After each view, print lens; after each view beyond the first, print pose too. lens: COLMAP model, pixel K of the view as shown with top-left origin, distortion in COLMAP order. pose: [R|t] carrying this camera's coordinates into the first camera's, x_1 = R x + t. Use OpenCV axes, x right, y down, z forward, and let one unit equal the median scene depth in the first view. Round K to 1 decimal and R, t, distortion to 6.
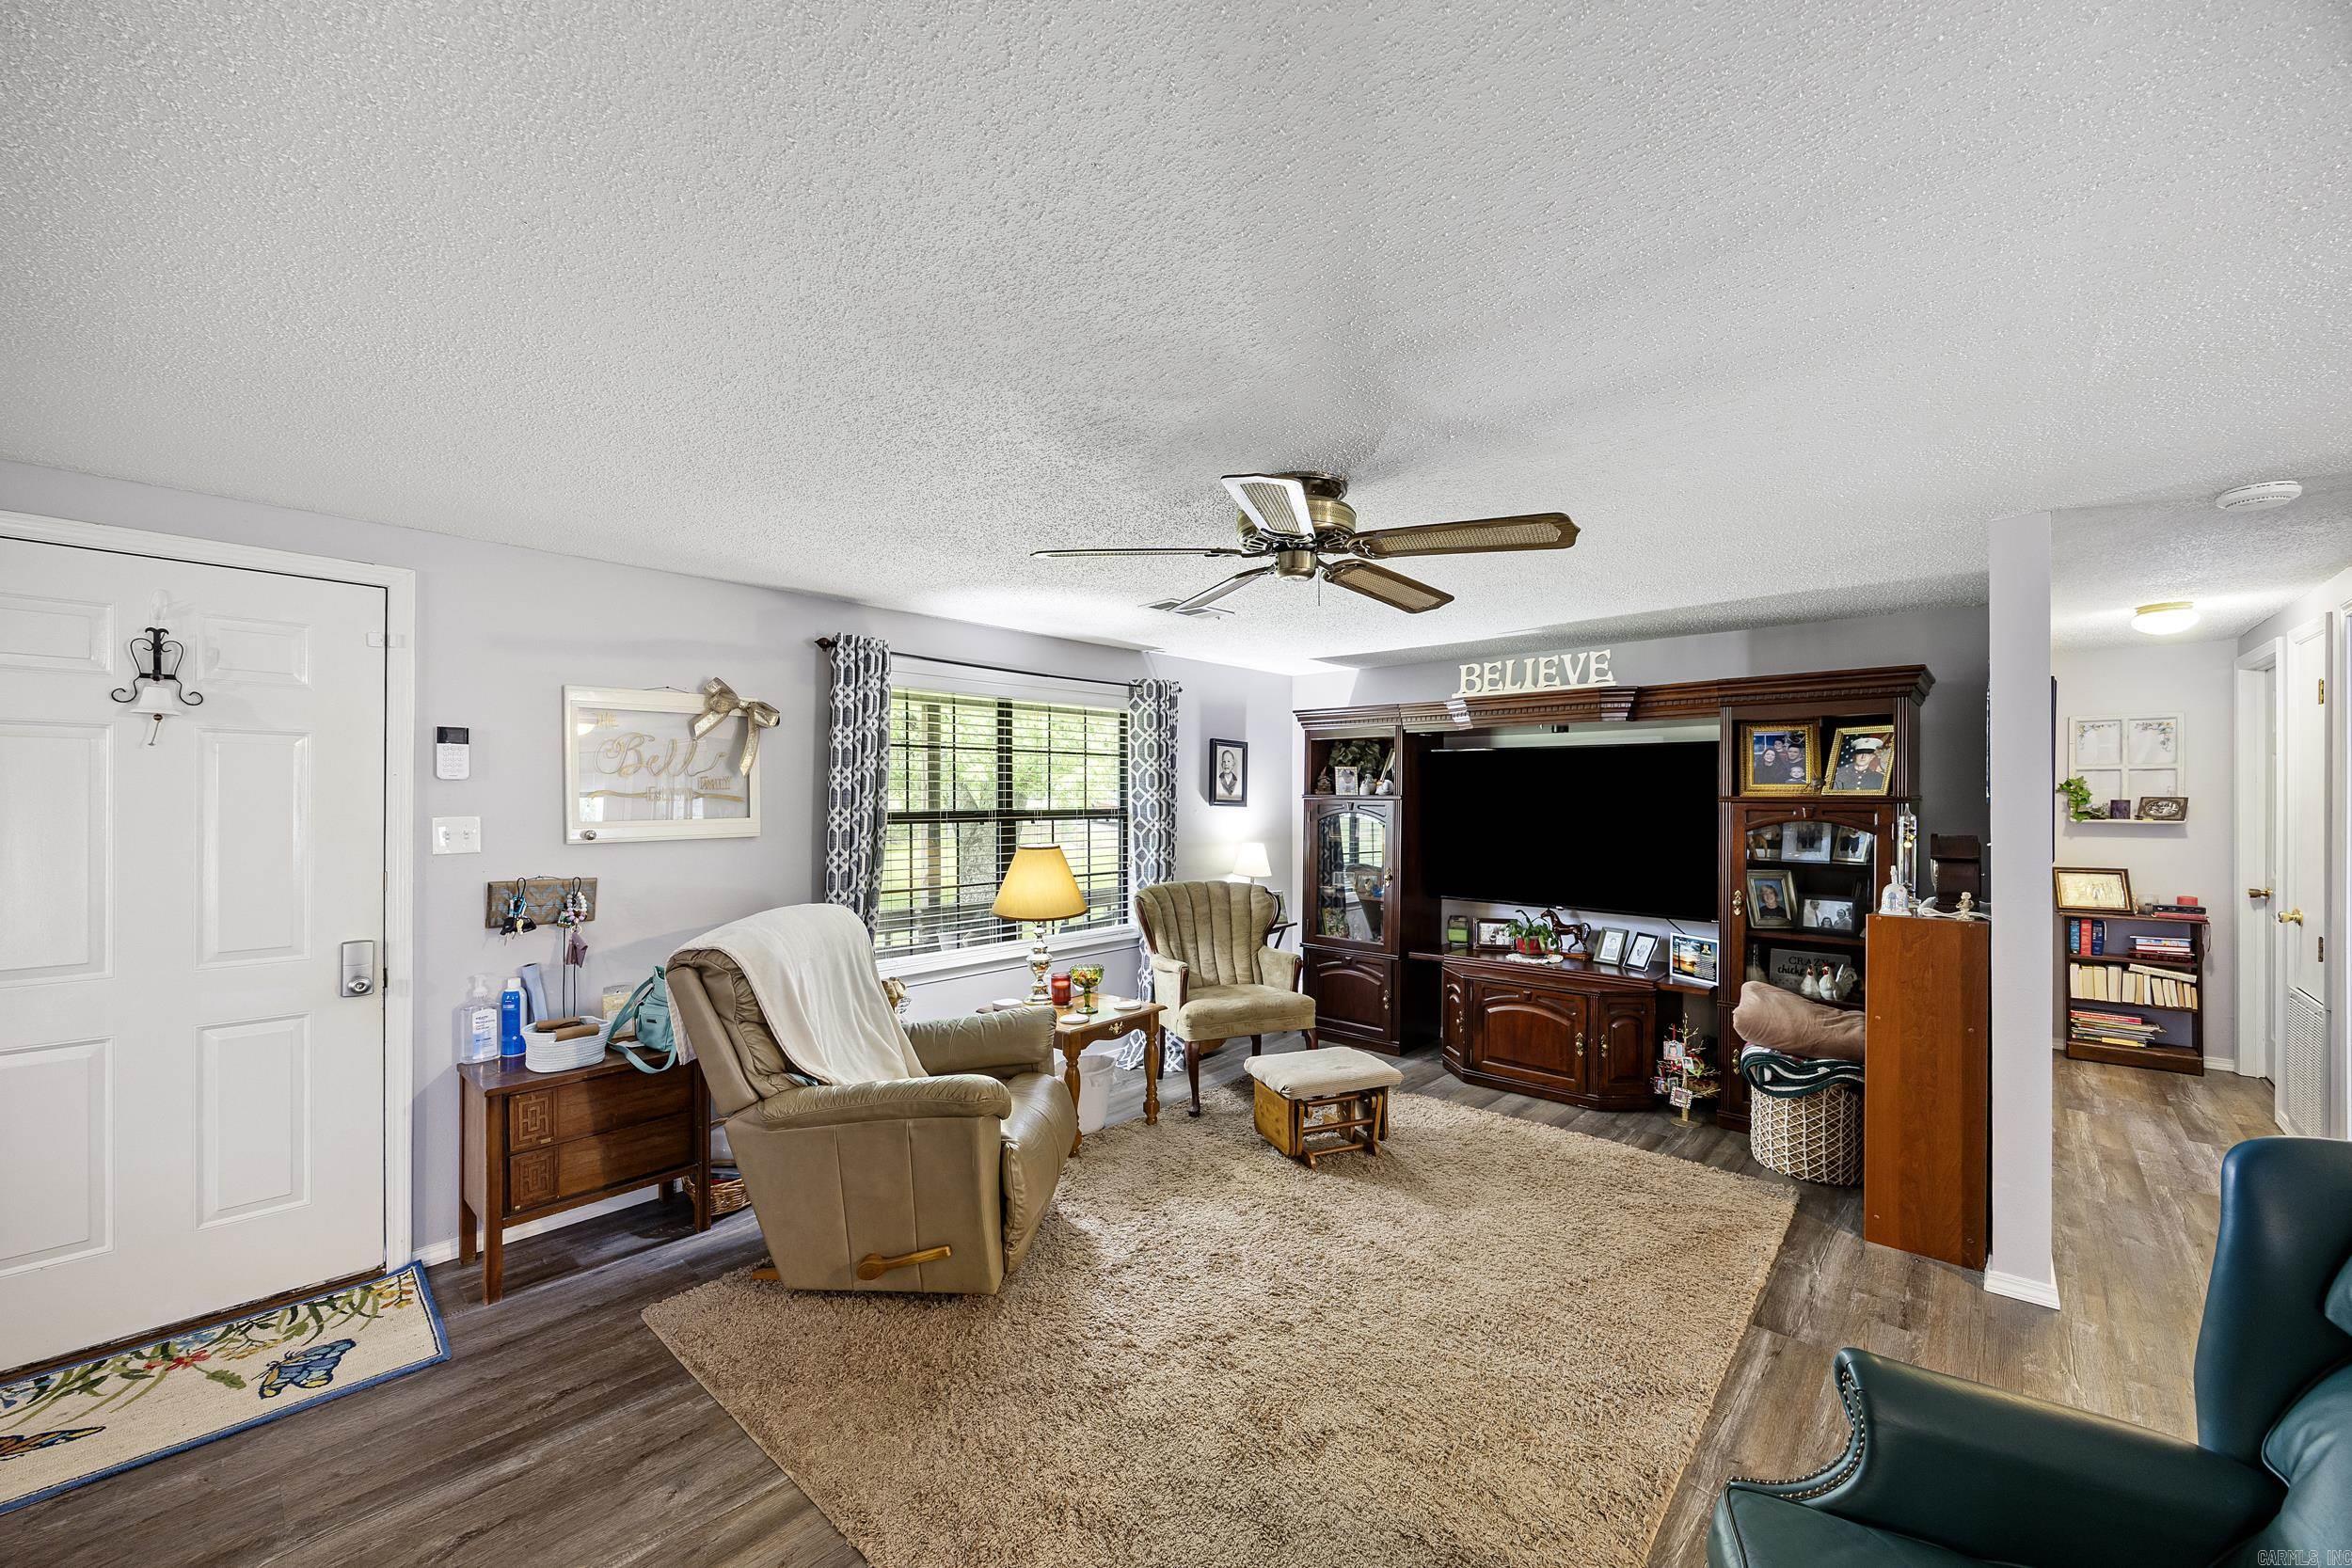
lens RADIAL K [[902.7, 0, 1171.7], [0, 902.7, 801.8], [0, 0, 1]] dist [-0.001470, -0.000194]
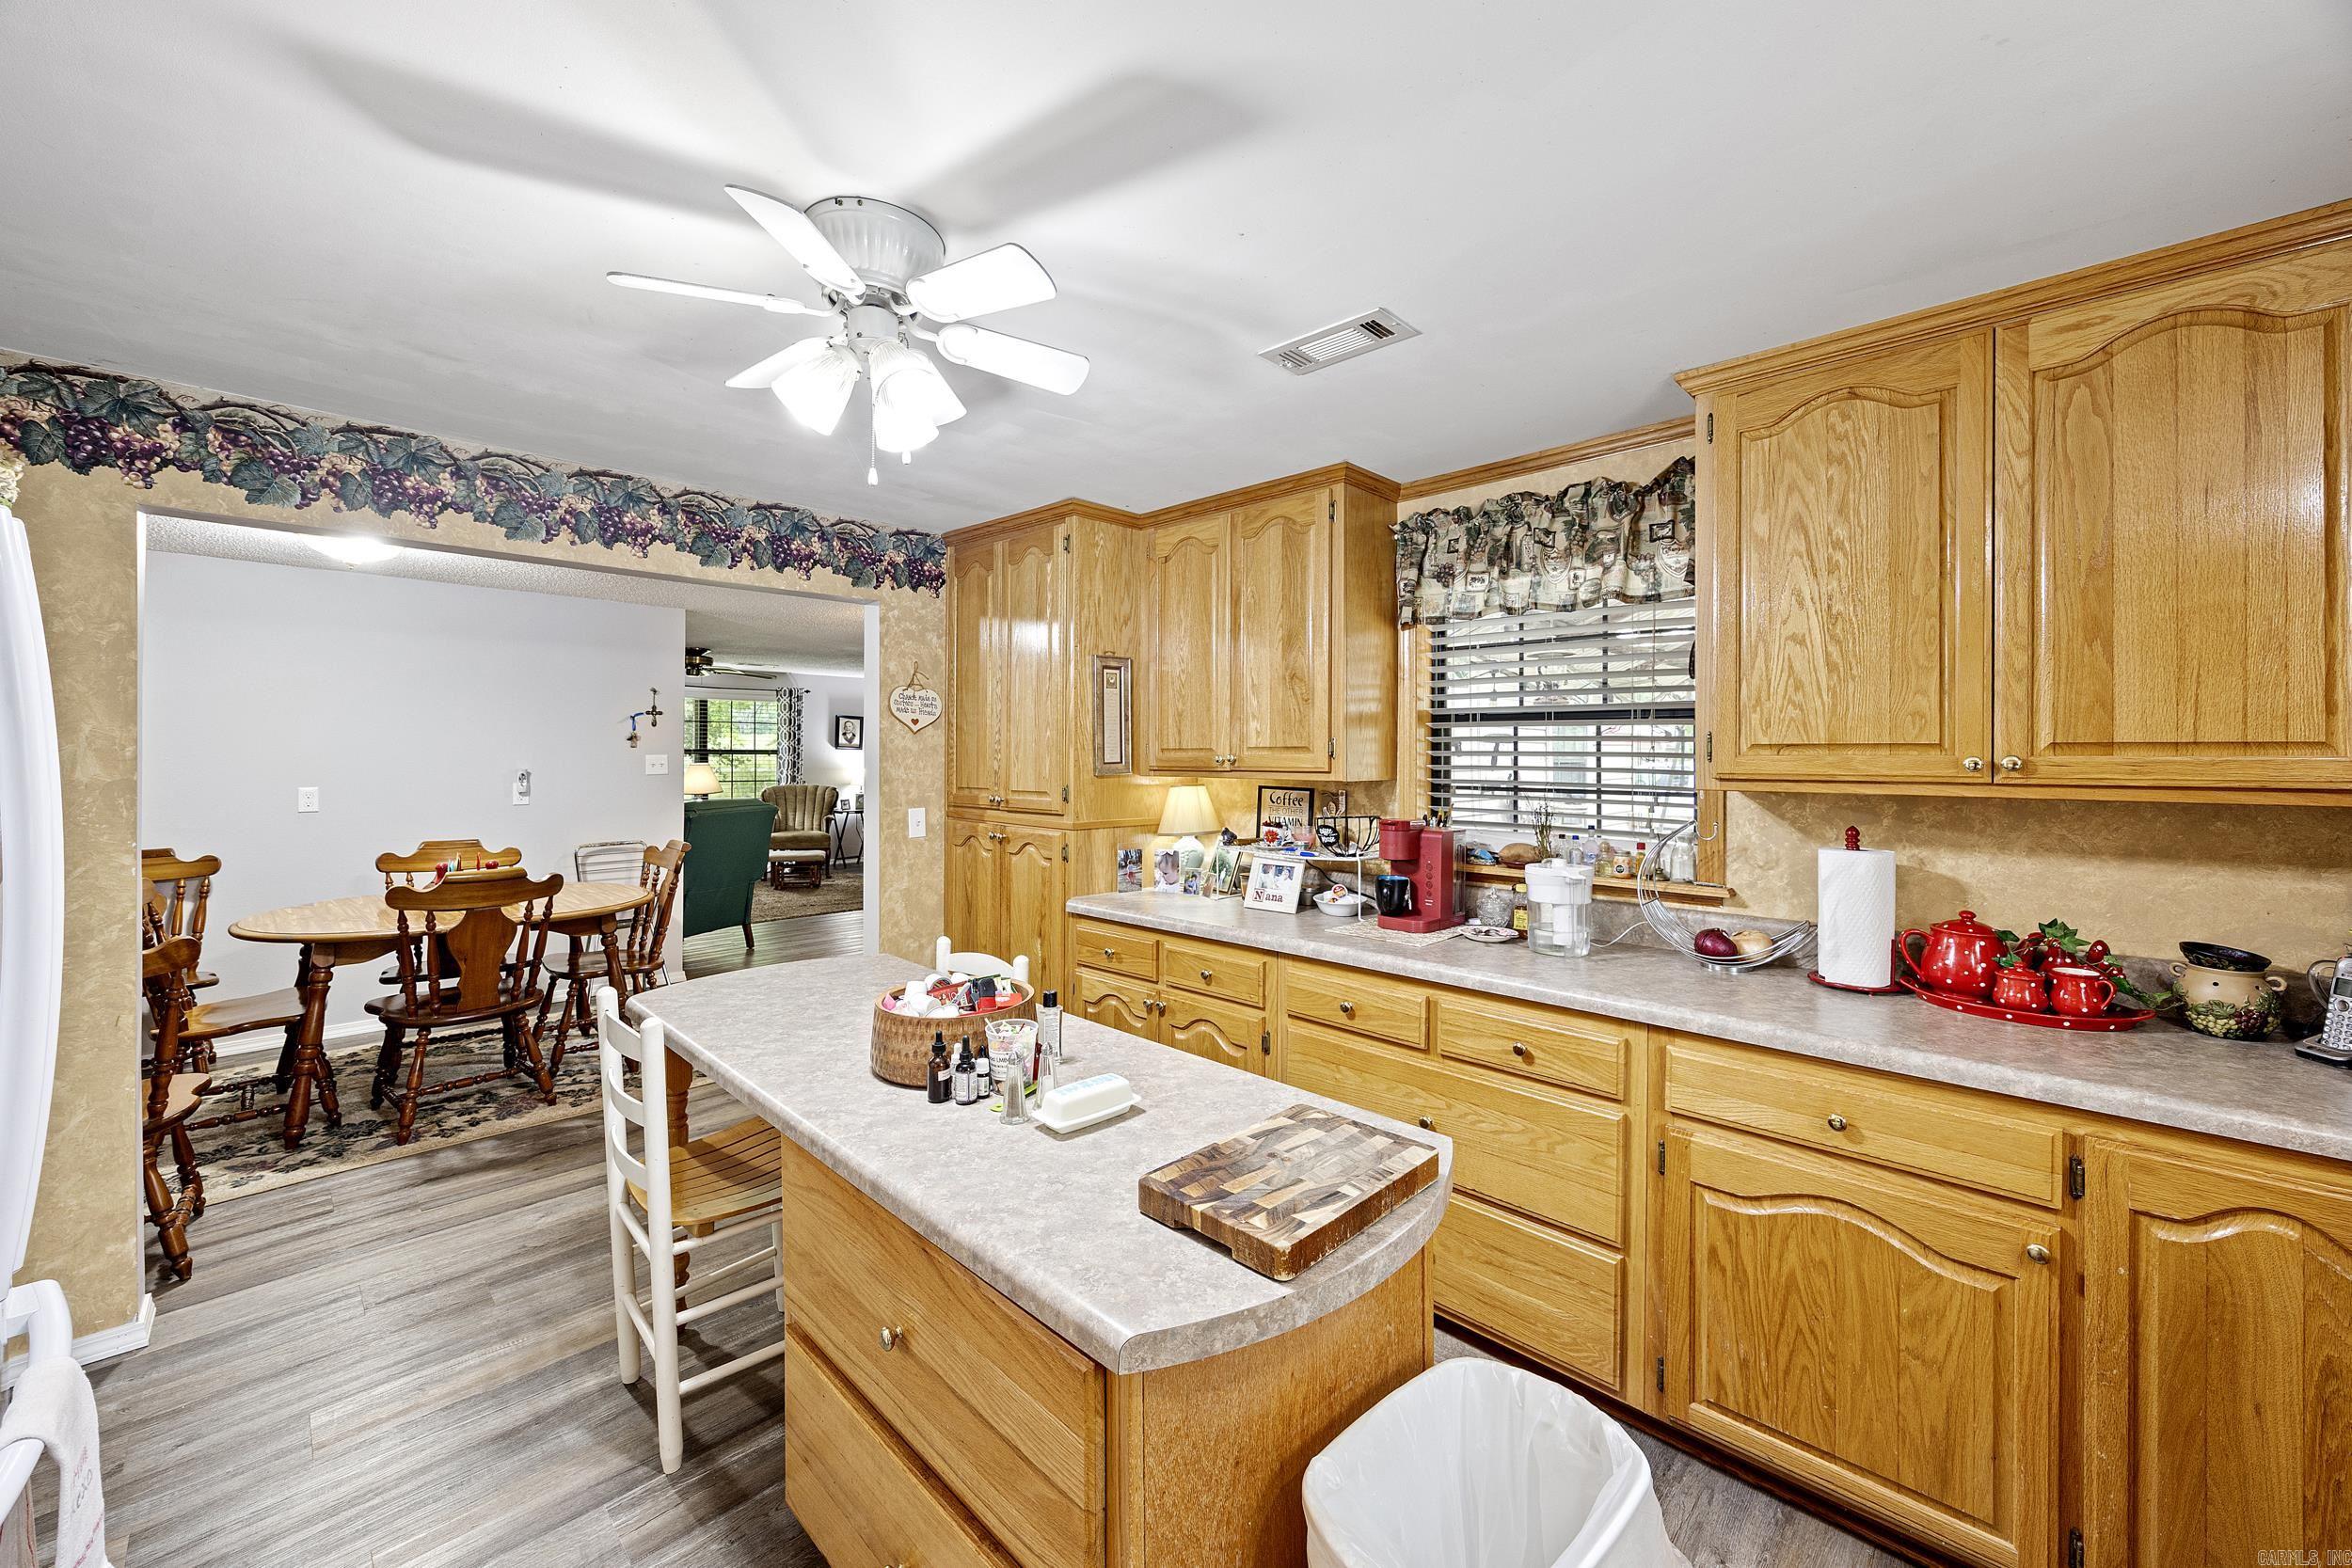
lens RADIAL K [[914.7, 0, 1177.5], [0, 914.7, 752.7], [0, 0, 1]] dist [0.000704, -0.000264]
pose [[0.998828, 0.013743, -0.046406, 1.117948], [-0.013797, 0.999904, -0.000839, 0.003923], [0.046390, 0.001478, 0.998922, -1.212278]]
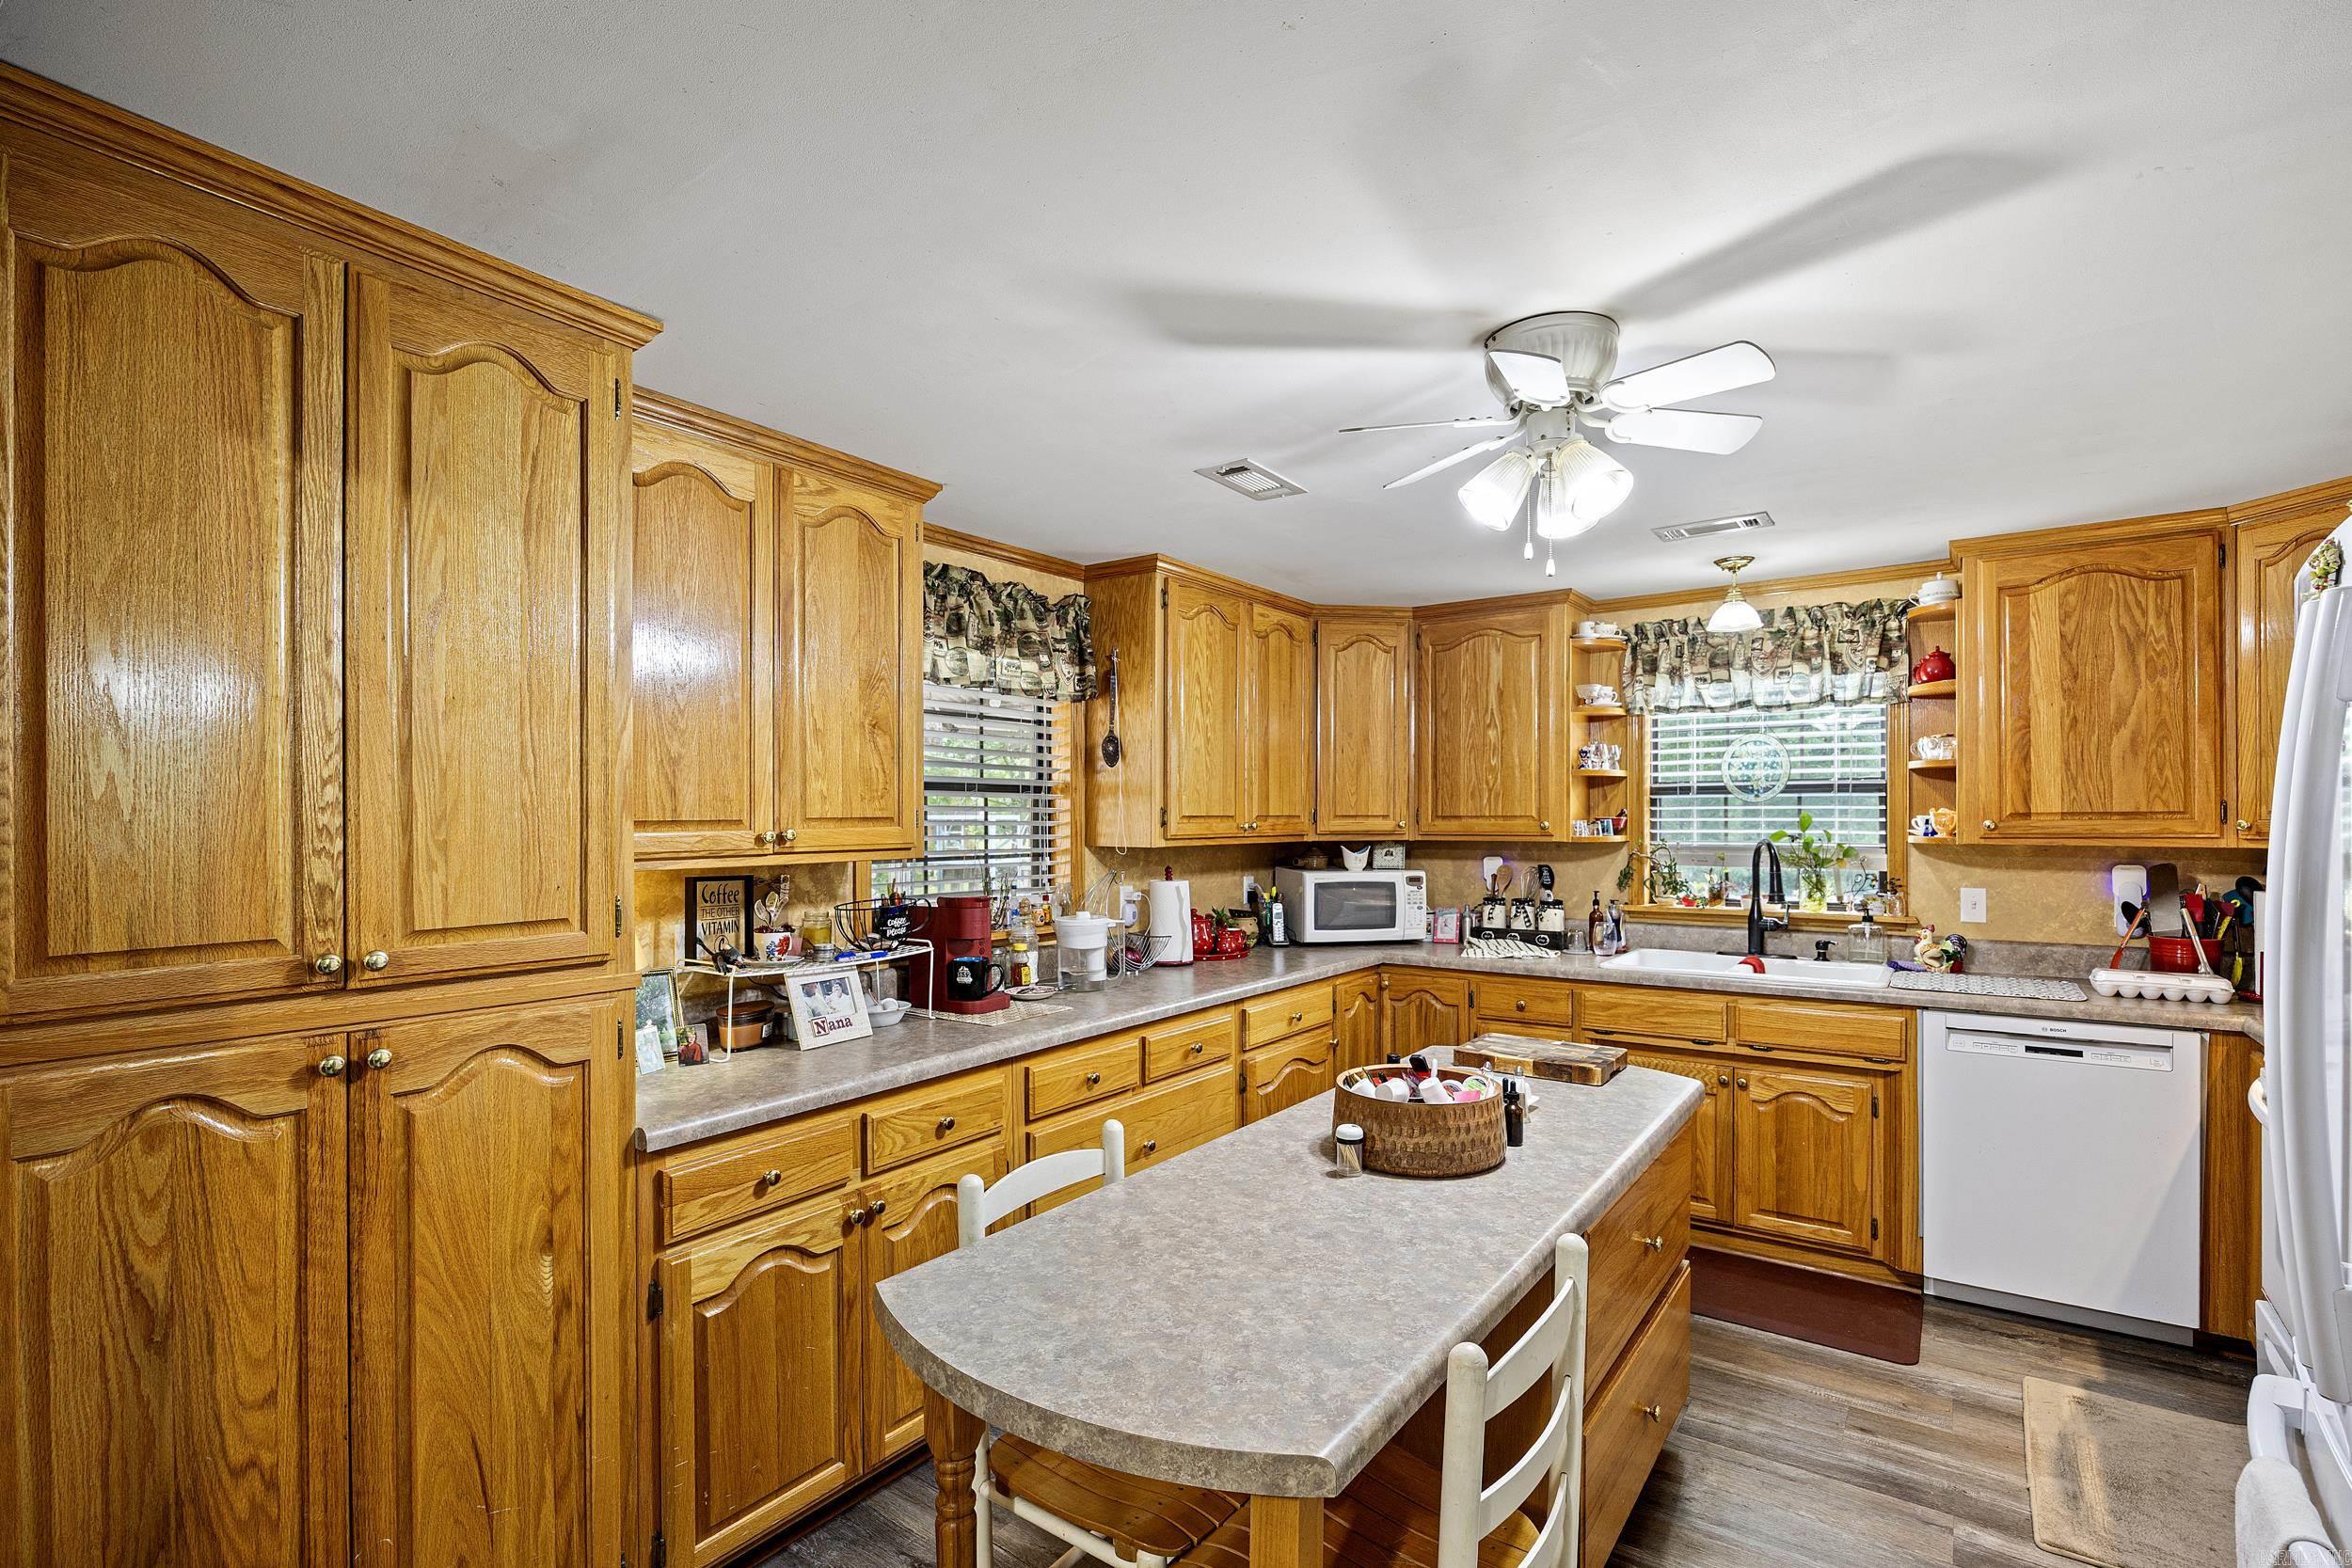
lens RADIAL K [[1082.3, 0, 1221.7], [0, 1082.3, 820.2], [0, 0, 1]] dist [-0.009498, -0.000086]
pose [[-0.126277, 0.005814, 0.991978, 0.549785], [0.004410, 0.999976, -0.005299, 0.003457], [-0.991985, 0.003705, -0.126300, -0.662025]]
